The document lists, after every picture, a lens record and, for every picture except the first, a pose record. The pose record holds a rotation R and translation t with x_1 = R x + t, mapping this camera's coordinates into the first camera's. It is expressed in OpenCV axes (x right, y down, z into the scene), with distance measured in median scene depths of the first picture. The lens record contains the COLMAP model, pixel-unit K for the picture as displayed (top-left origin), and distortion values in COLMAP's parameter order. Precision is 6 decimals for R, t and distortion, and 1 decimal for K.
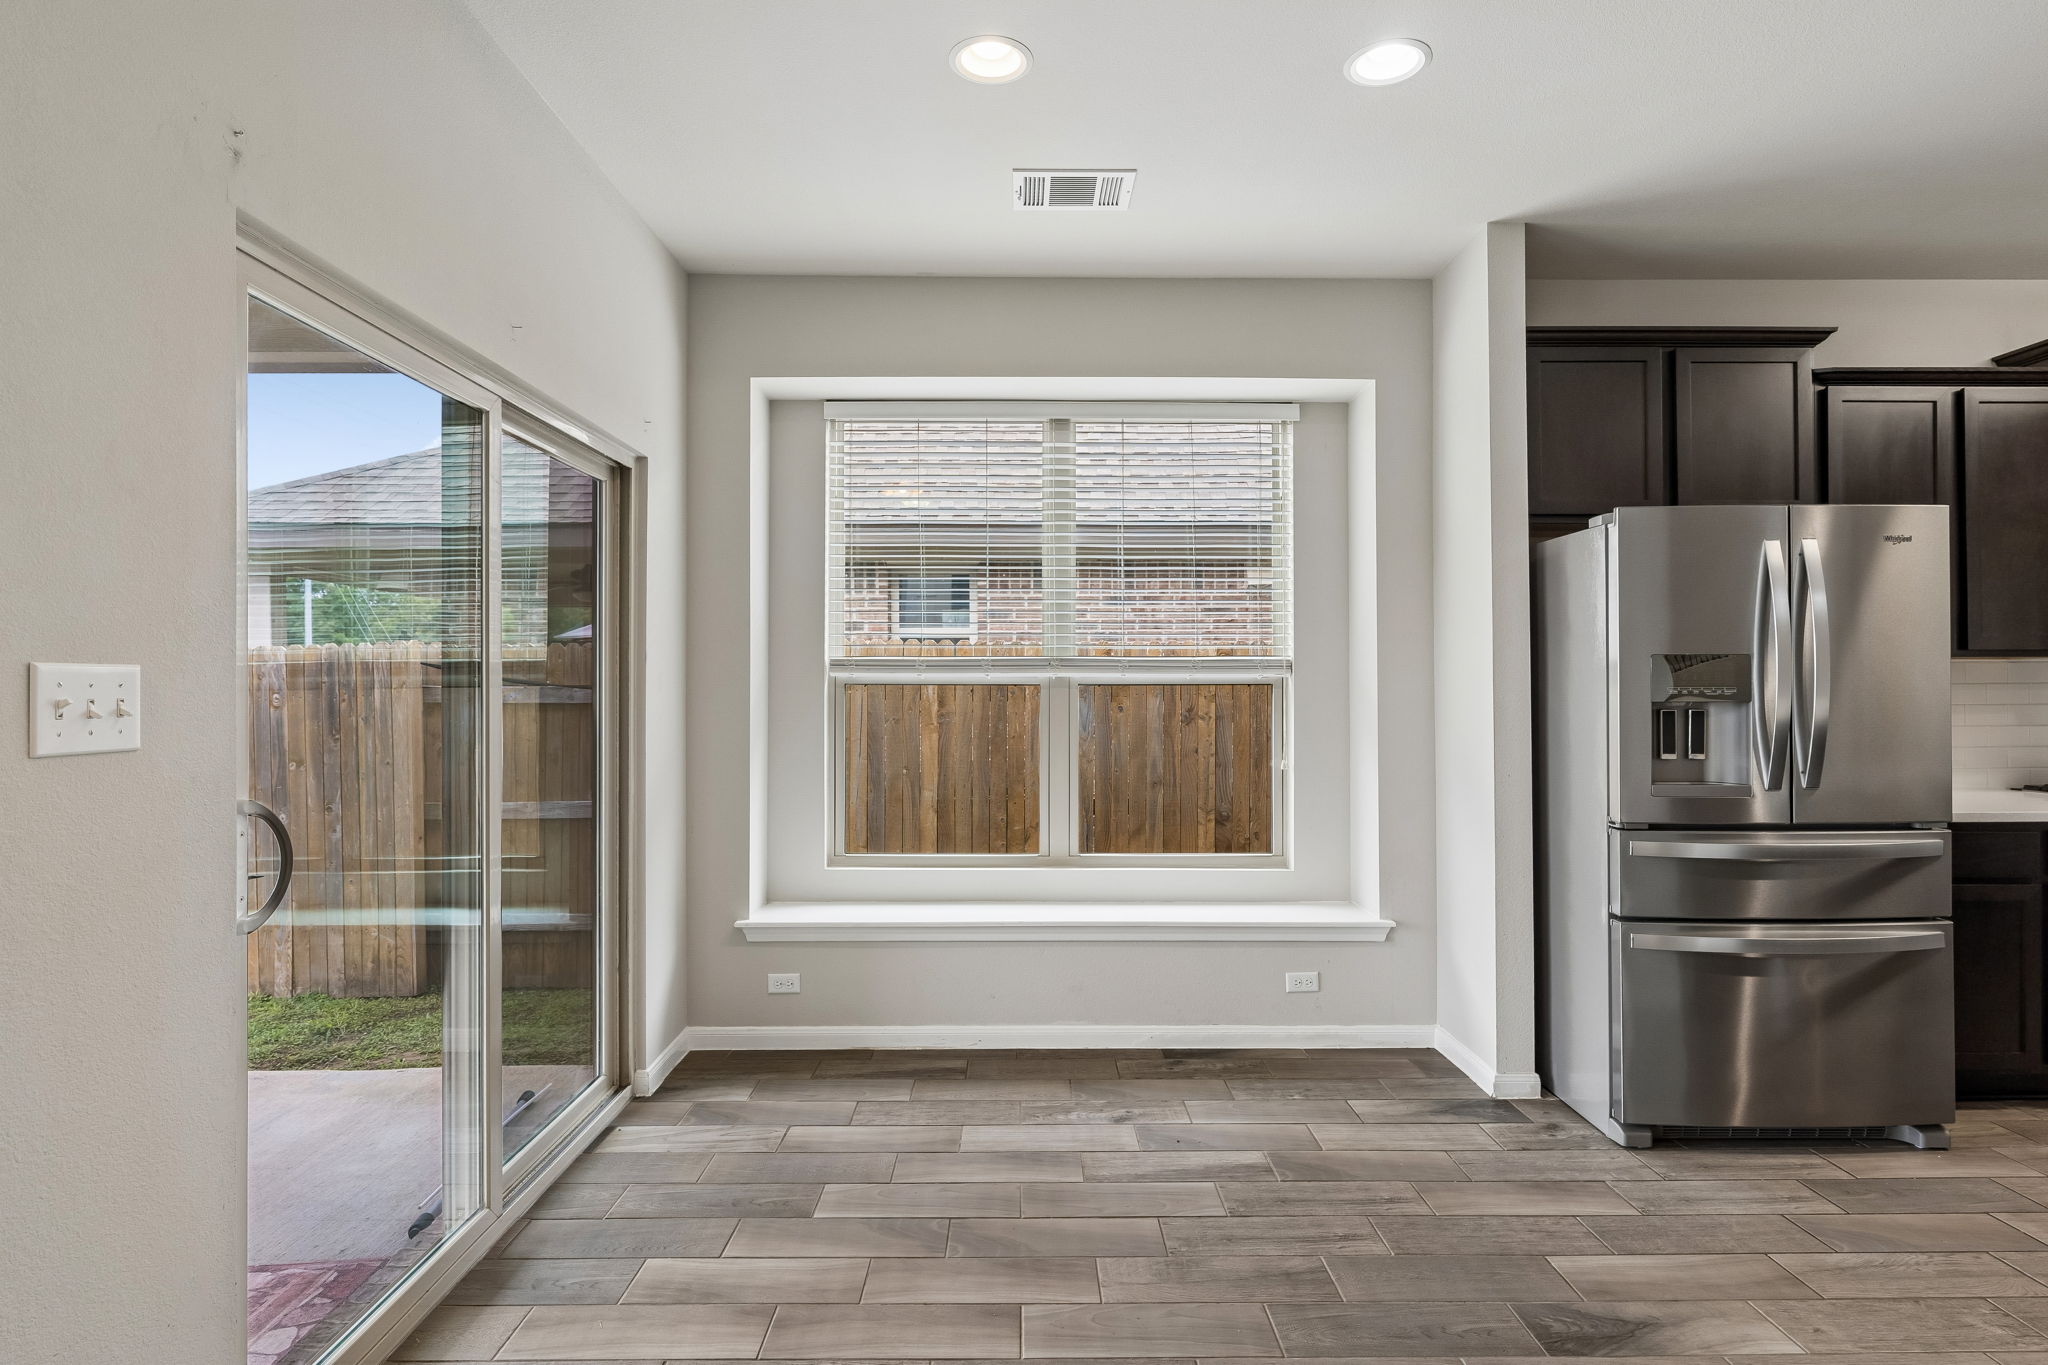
lens RADIAL K [[1083.4, 0, 1017.3], [0, 1083.4, 696.4], [0, 0, 1]] dist [-0.012529, 0.002520]
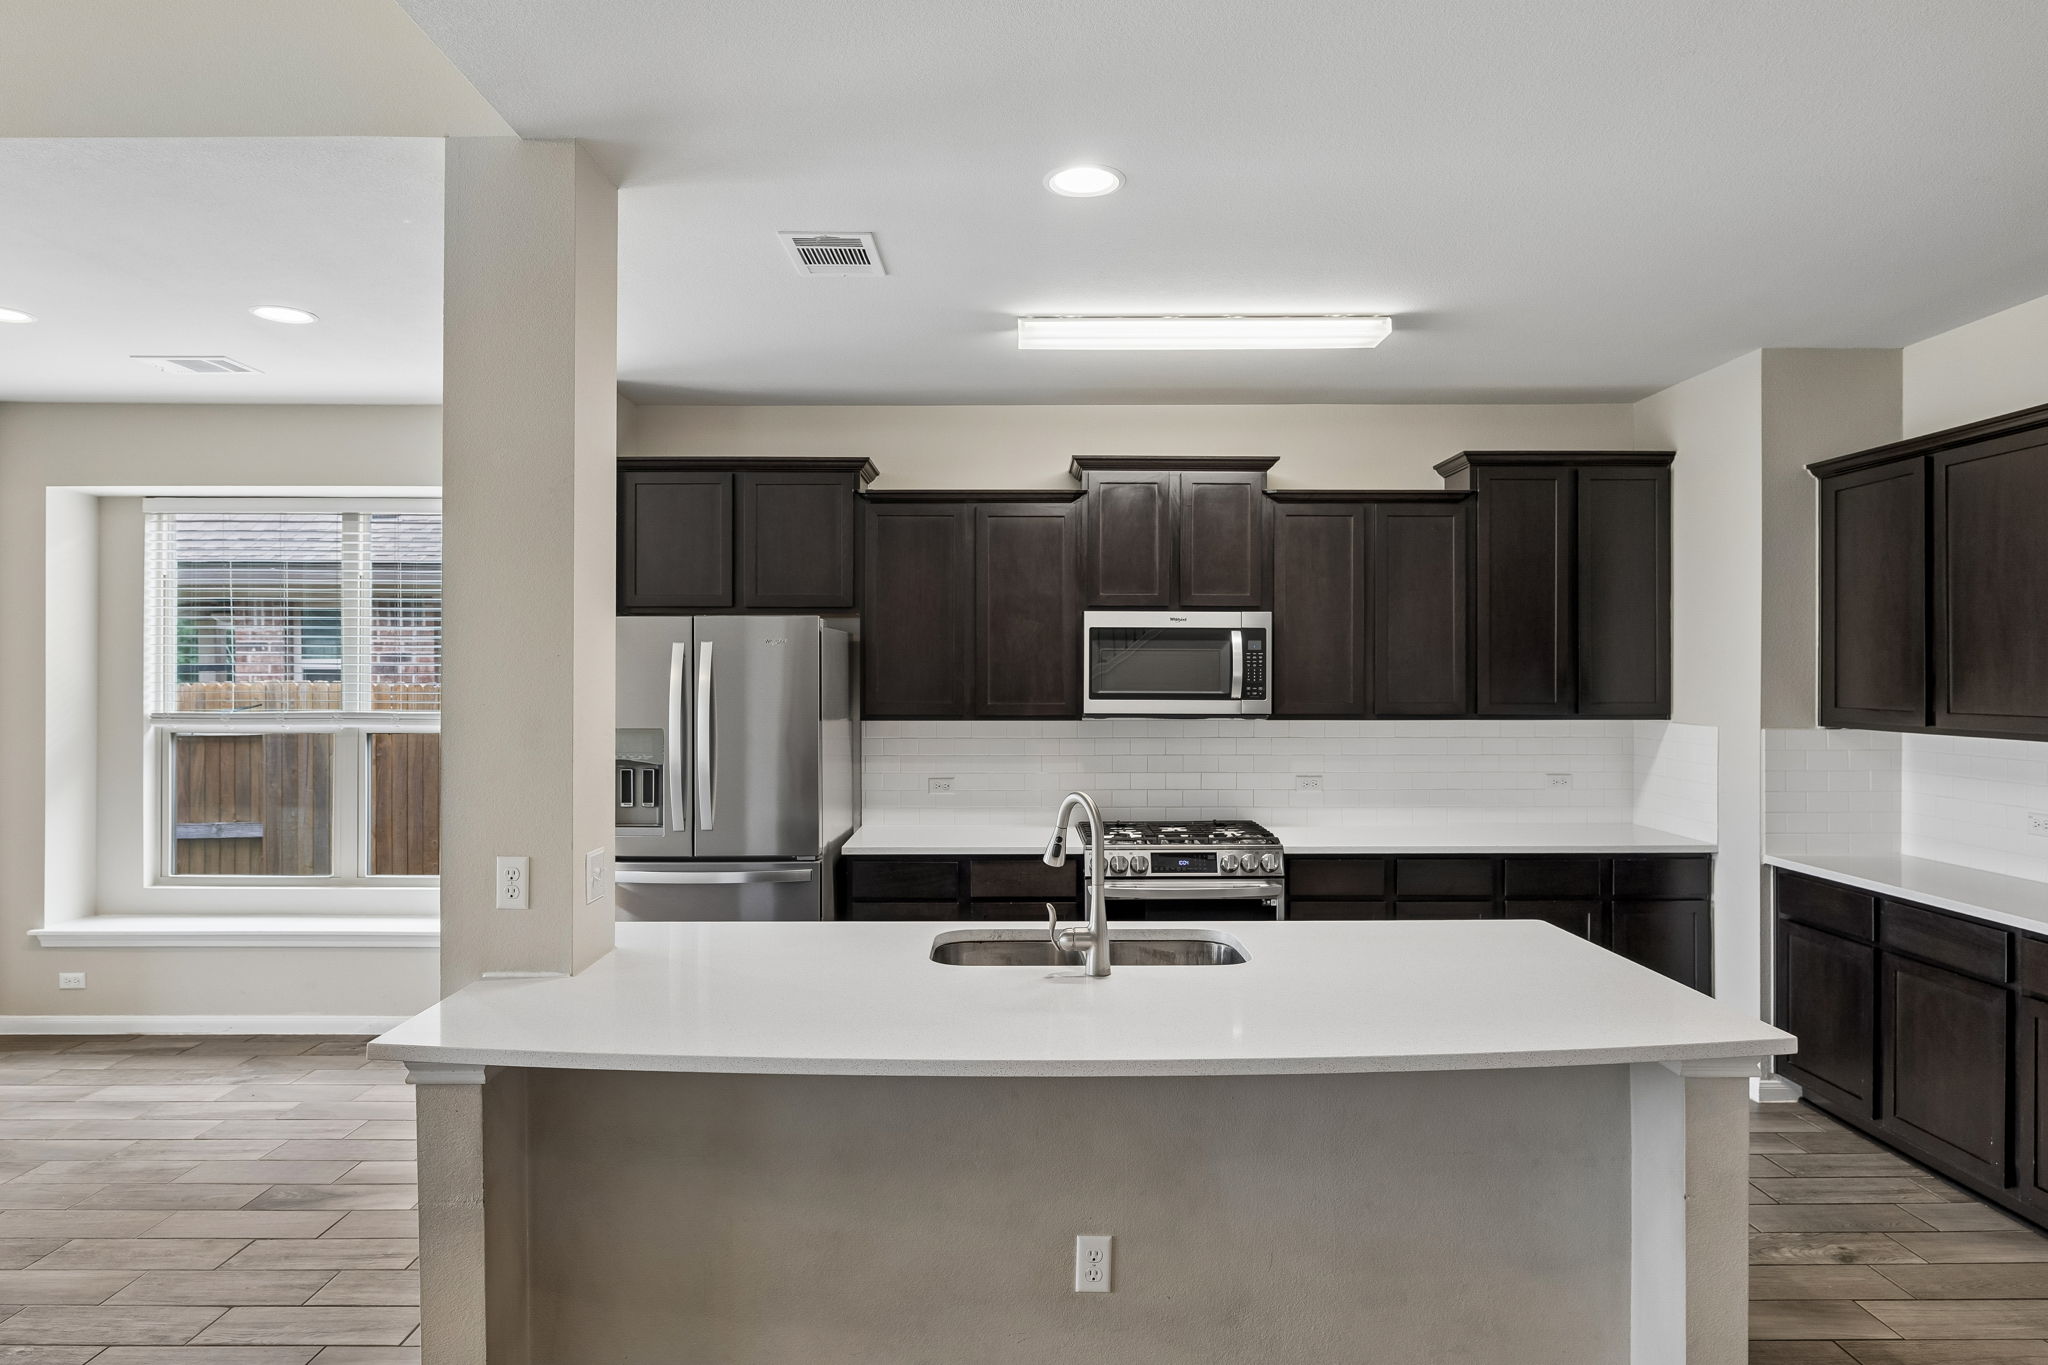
lens RADIAL K [[1256.3, 0, 1026.6], [0, 1256.3, 684.5], [0, 0, 1]] dist [-0.006990, 0.015132]
pose [[0.999861, 0.004531, -0.016069, 0.947550], [-0.004685, 0.999943, -0.009595, -0.065166], [0.016024, 0.009669, 0.999825, -0.437848]]
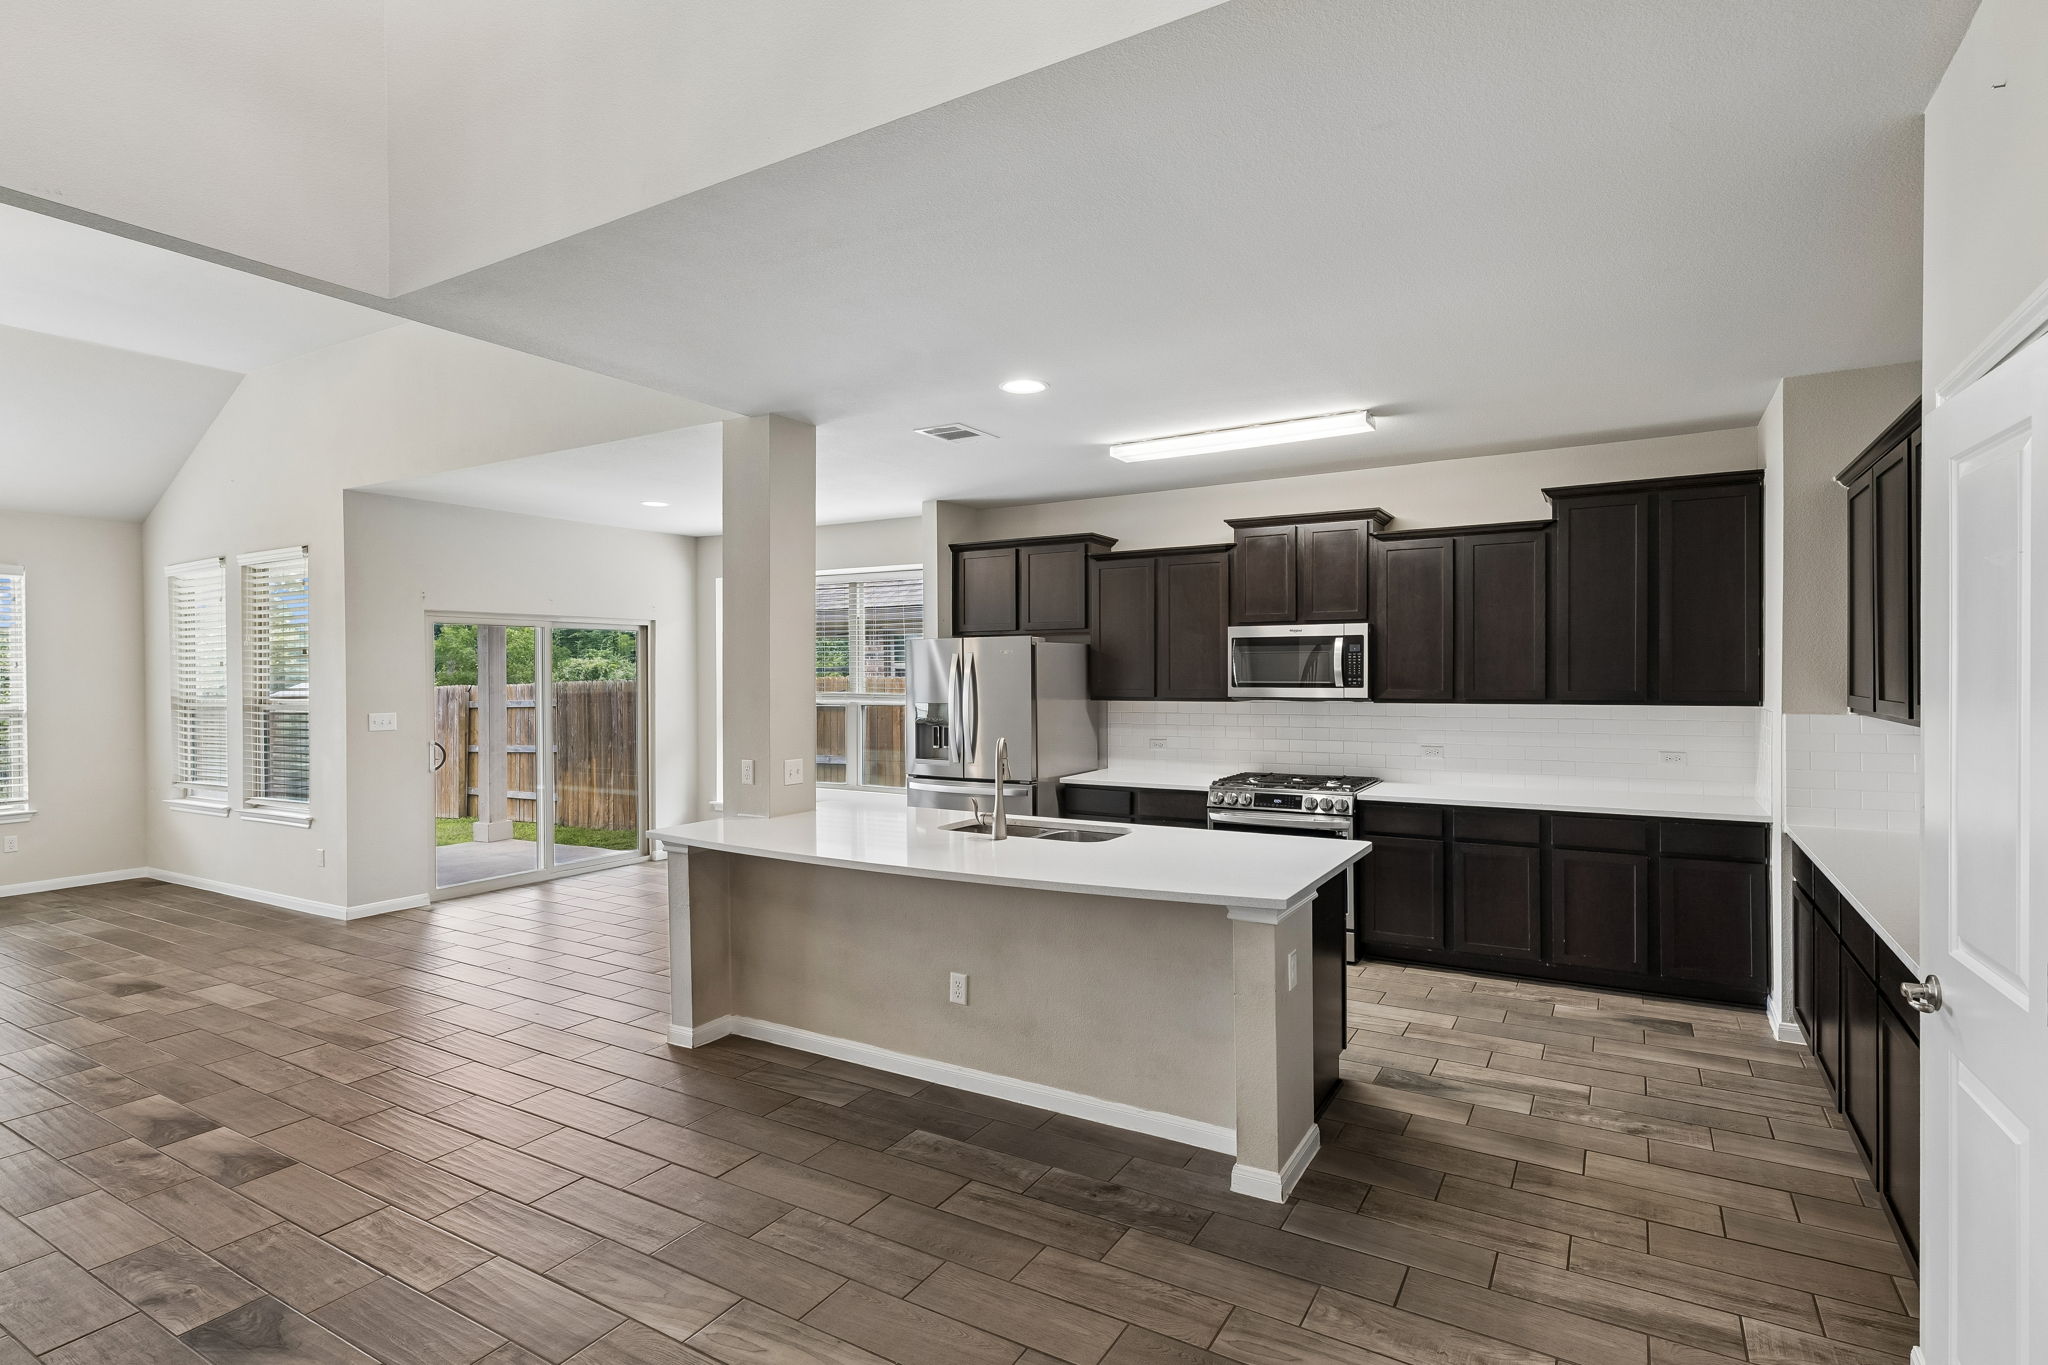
lens RADIAL K [[968.4, 0, 1034.4], [0, 968.4, 679.0], [0, 0, 1]] dist [0.008384, -0.001259]
pose [[0.866939, 0.002954, -0.498406, 1.528986], [-0.007034, 0.999955, -0.006309, -0.063218], [0.498365, 0.008975, 0.866921, -0.564331]]
